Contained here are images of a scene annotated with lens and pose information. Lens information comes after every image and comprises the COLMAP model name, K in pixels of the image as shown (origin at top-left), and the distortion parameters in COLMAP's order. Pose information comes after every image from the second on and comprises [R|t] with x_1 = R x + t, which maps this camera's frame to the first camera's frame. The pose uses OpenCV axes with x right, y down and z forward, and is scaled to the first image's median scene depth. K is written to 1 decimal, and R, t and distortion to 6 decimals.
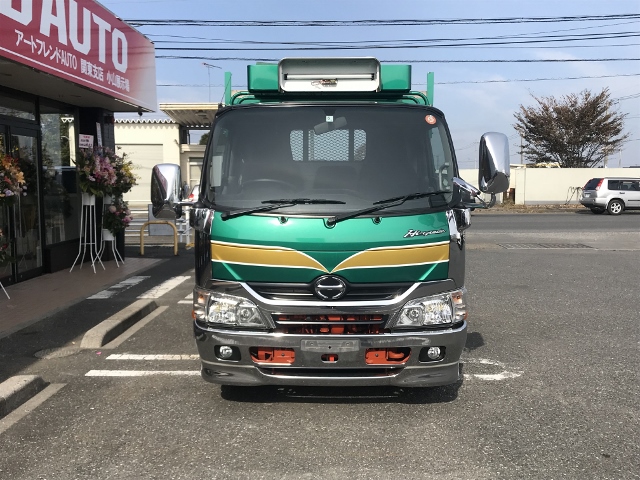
lens RADIAL K [[657.2, 0, 320.0], [0, 657.2, 240.0], [0, 0, 1]] dist [0.033782, -0.021530]
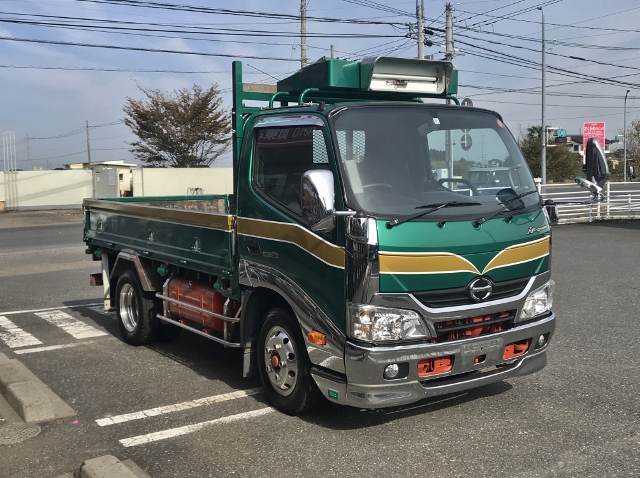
lens RADIAL K [[757.3, 0, 320.0], [0, 757.3, 239.0], [0, 0, 1]] dist [0.014624, 0.013844]
pose [[0.813657, -0.063987, 0.577813, -0.746366], [0.072715, 0.997320, 0.008049, -0.027627], [-0.576780, 0.035467, 0.816129, 0.165493]]
